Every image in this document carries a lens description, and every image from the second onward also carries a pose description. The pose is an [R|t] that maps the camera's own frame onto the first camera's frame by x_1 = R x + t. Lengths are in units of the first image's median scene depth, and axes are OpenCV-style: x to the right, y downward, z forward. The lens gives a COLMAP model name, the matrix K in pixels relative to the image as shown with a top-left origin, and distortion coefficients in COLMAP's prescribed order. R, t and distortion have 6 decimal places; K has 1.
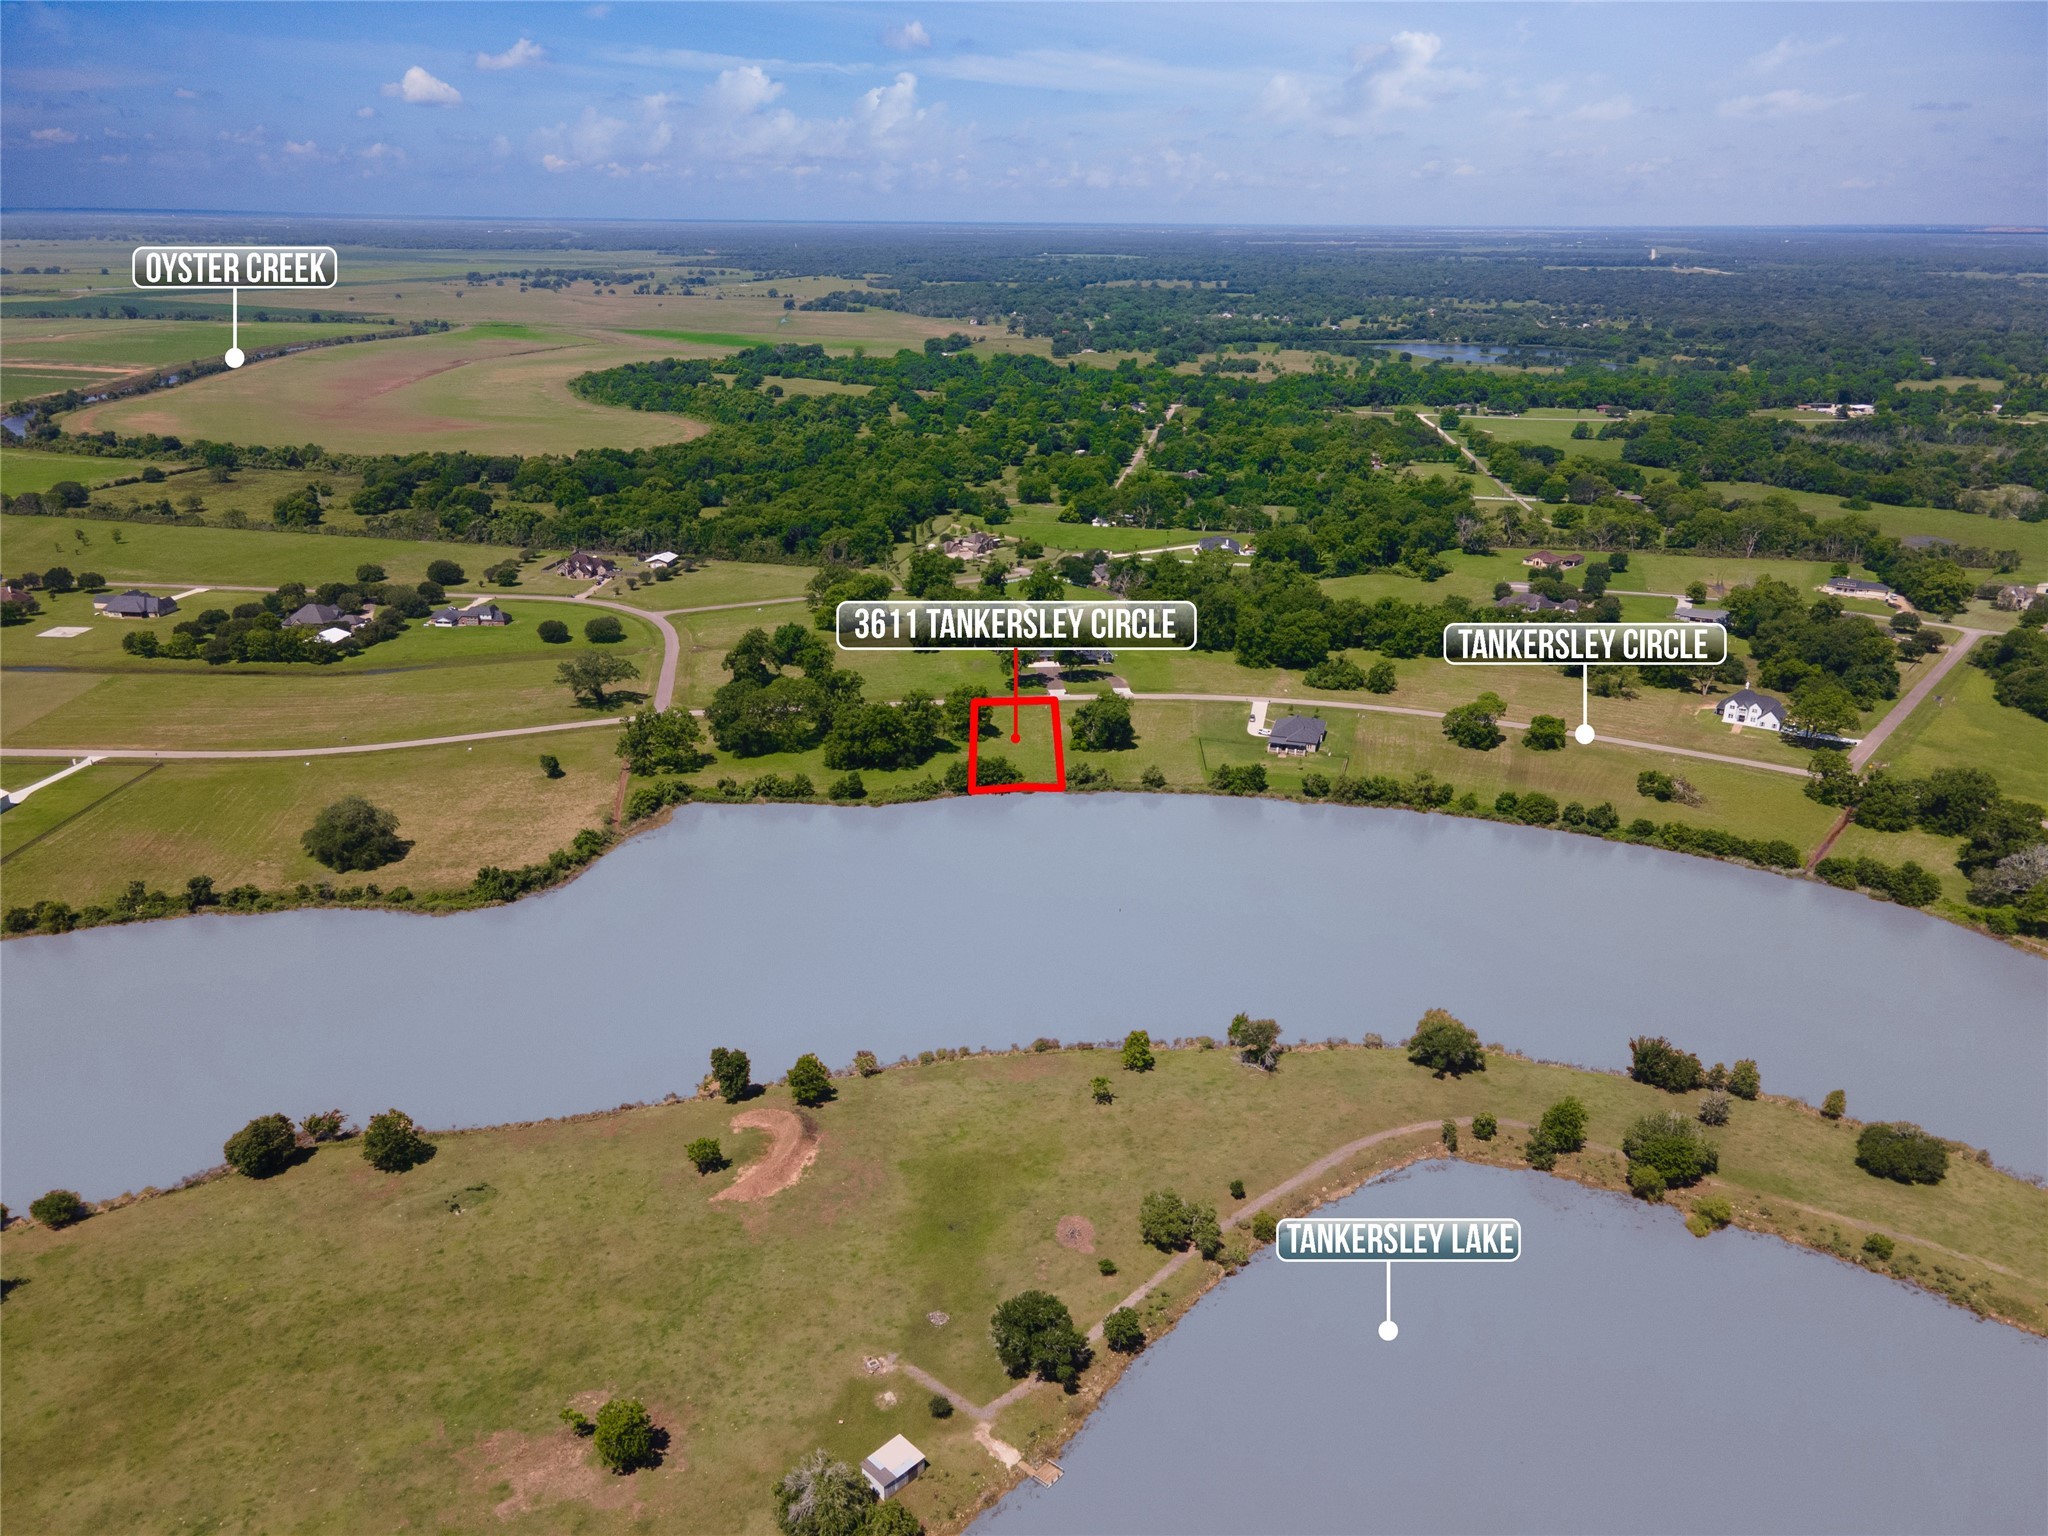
lens RADIAL K [[1437.5, 0, 1022.8], [0, 1437.5, 767.0], [0, 0, 1]] dist [0.011941, 0.000962]
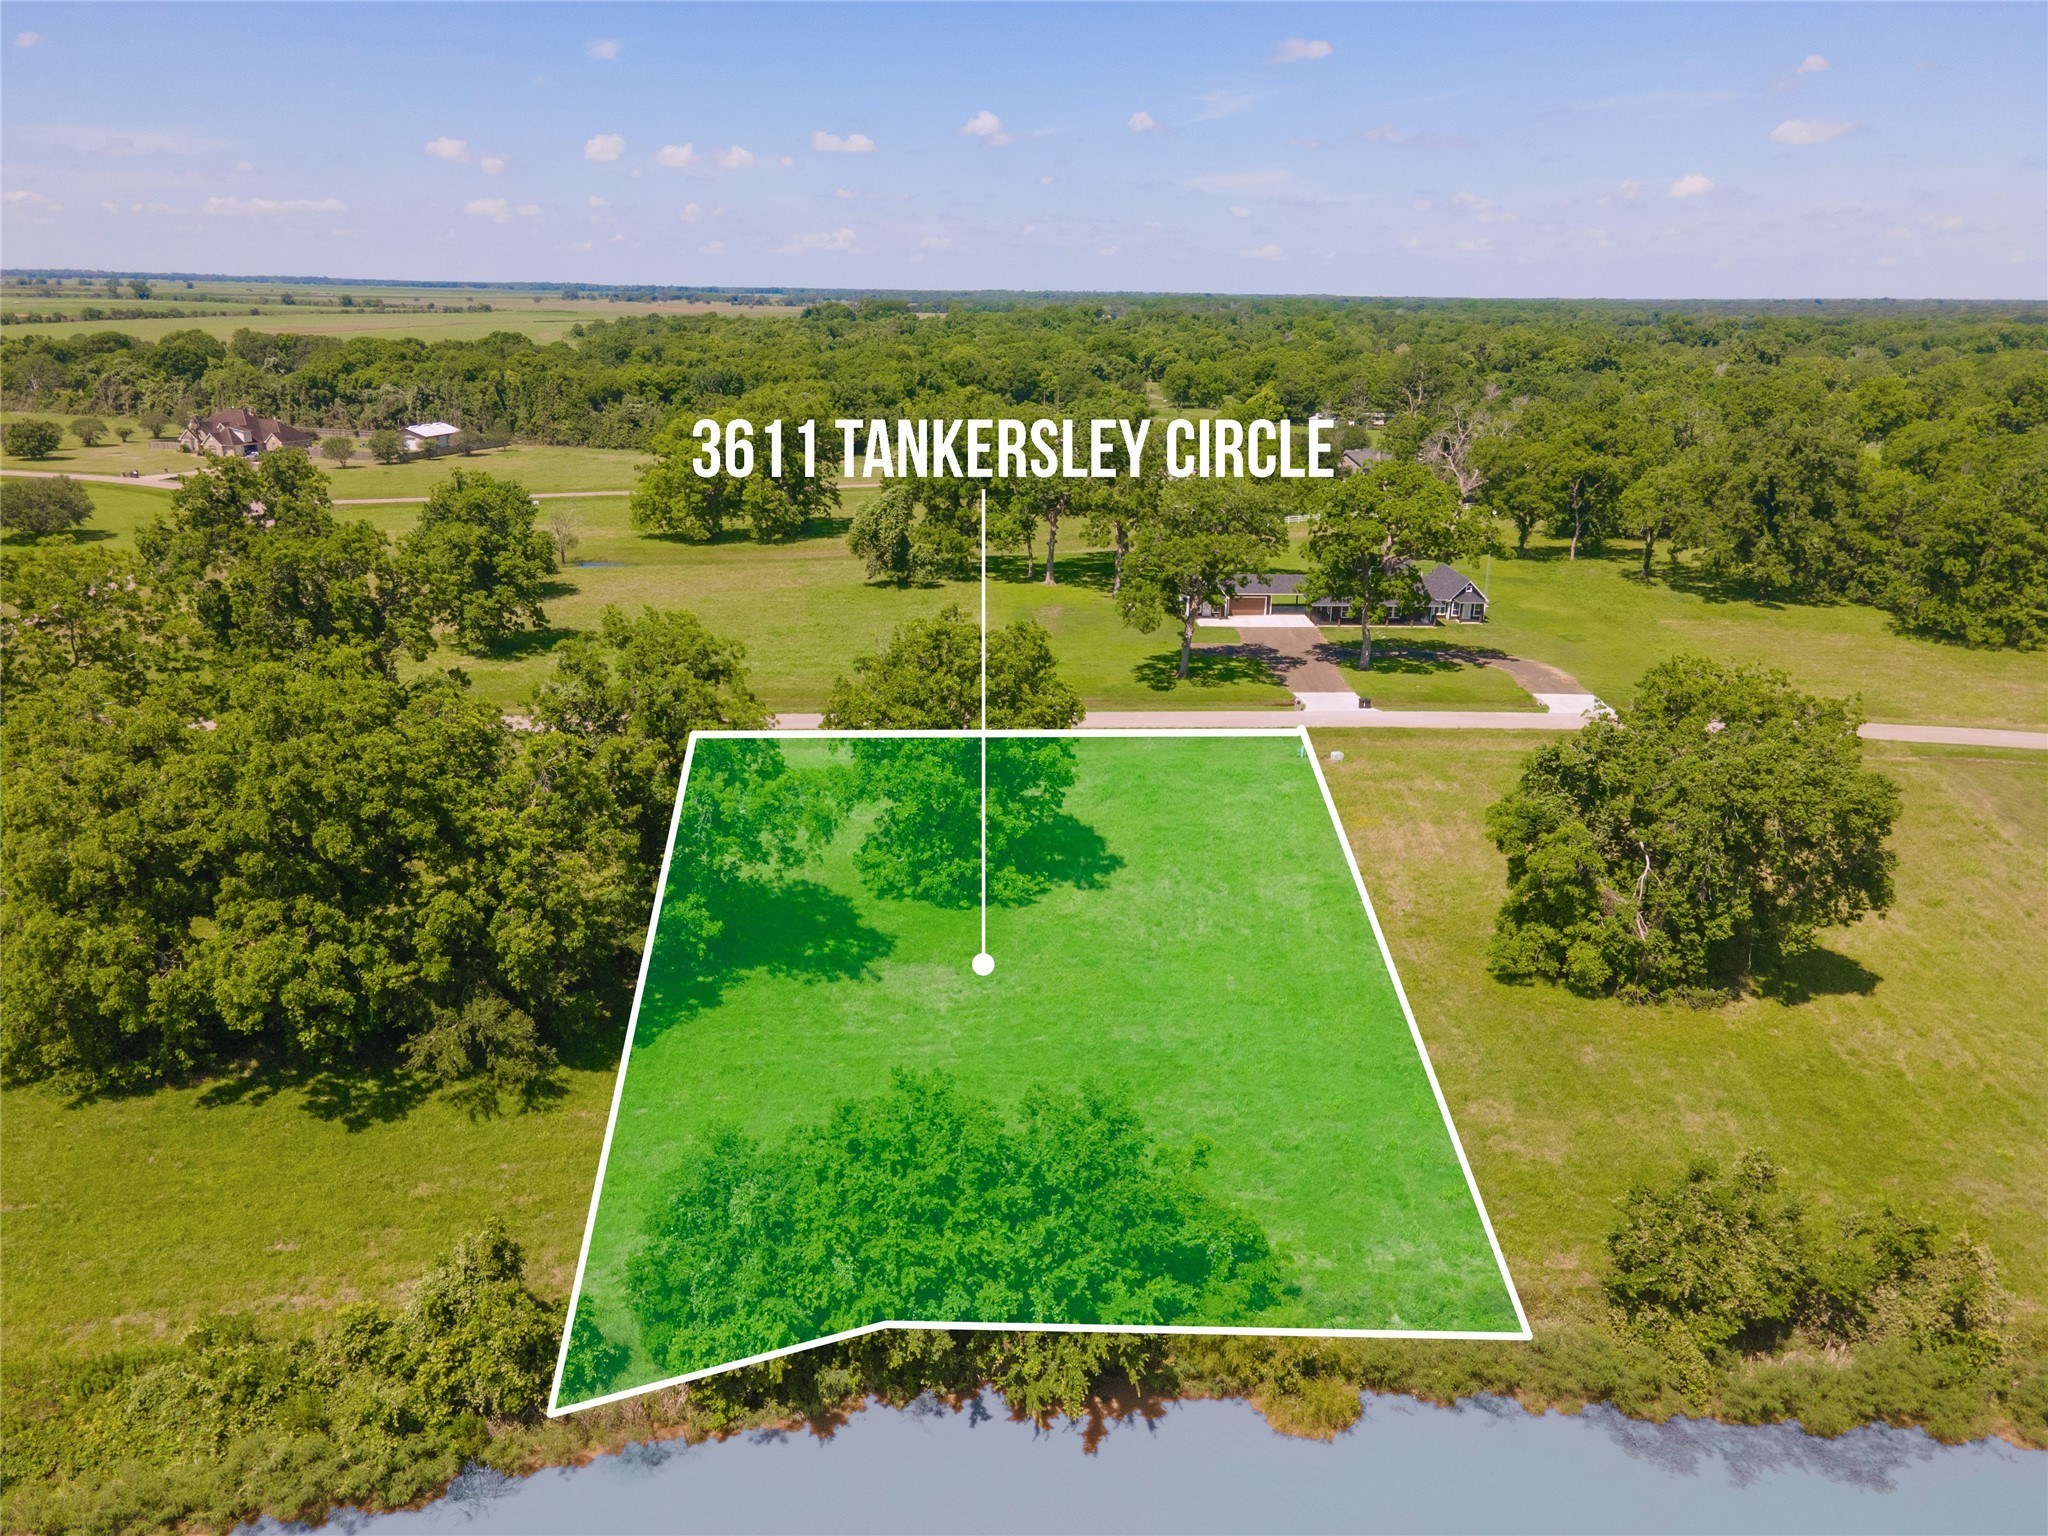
lens RADIAL K [[1437.5, 0, 1024.8], [0, 1437.5, 768.0], [0, 0, 1]] dist [0.011941, 0.000962]
pose [[0.995554, 0.029790, -0.089362, -0.008603], [-0.034029, 0.998349, -0.046285, -0.024440], [0.087836, 0.049120, 0.994923, 0.711206]]
